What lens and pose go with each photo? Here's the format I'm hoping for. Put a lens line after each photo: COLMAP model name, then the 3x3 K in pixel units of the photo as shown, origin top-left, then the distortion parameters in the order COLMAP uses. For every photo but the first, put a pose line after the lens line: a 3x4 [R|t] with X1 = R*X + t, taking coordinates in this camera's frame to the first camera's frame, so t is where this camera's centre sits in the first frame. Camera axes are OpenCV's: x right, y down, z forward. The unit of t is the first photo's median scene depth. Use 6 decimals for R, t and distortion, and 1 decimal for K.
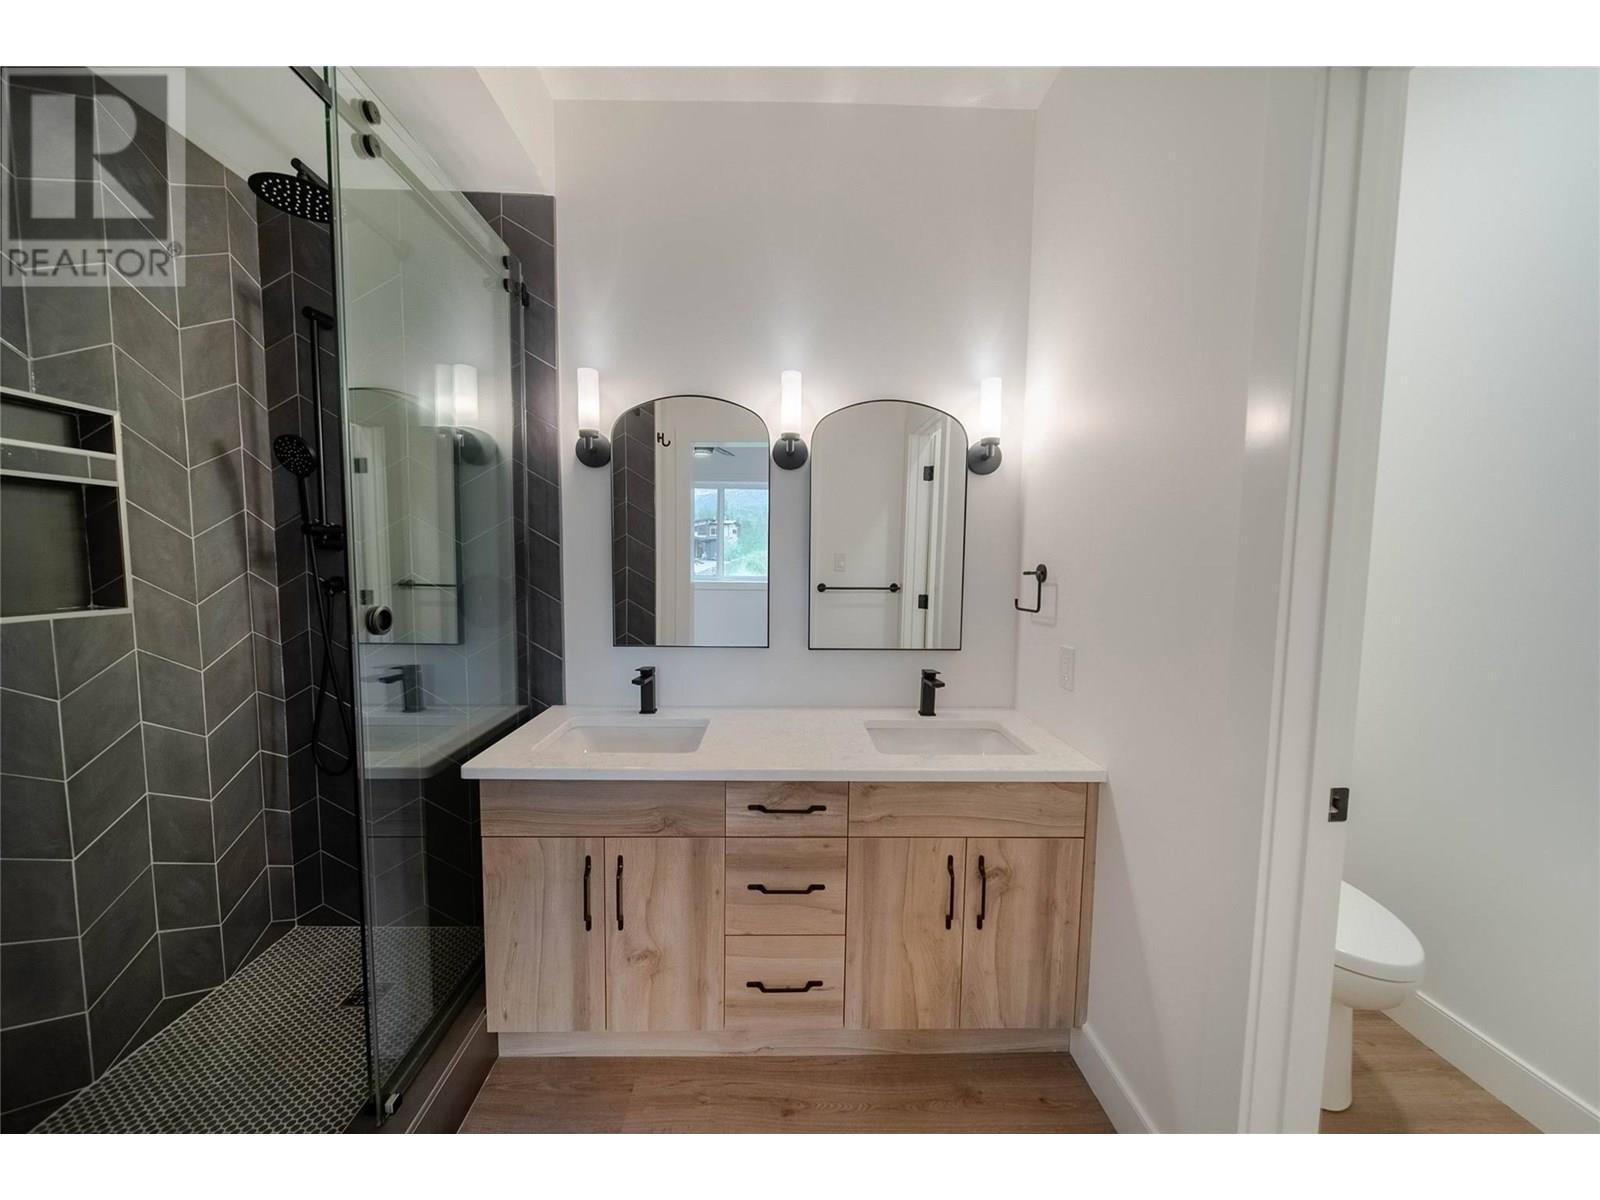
lens RADIAL K [[576.2, 0, 788.4], [0, 576.2, 598.3], [0, 0, 1]] dist [-0.000065, 0.000113]
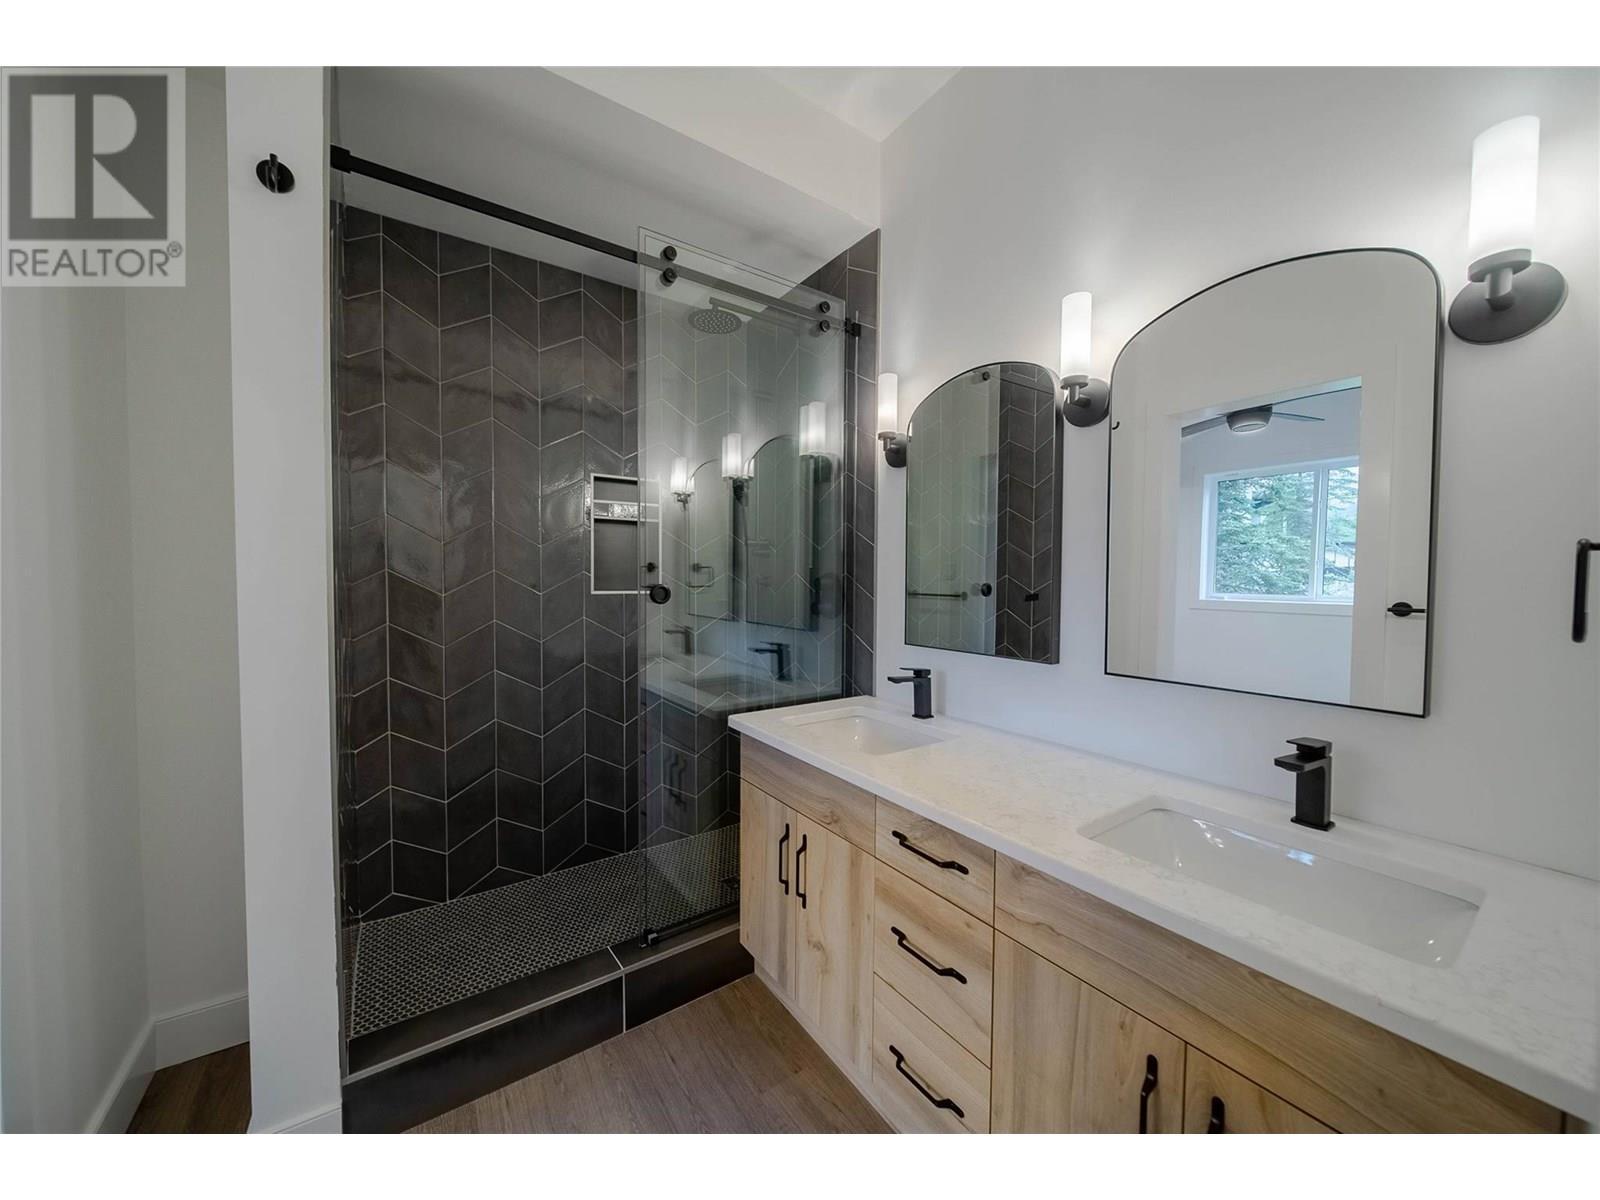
lens RADIAL K [[576.2, 0, 783.5], [0, 576.2, 593.4], [0, 0, 1]] dist [-0.000065, 0.000113]
pose [[0.543670, 0.017464, -0.839118, 0.544382], [-0.062799, 0.997827, -0.019920, 0.037778], [0.836947, 0.063526, 0.543585, 0.376710]]
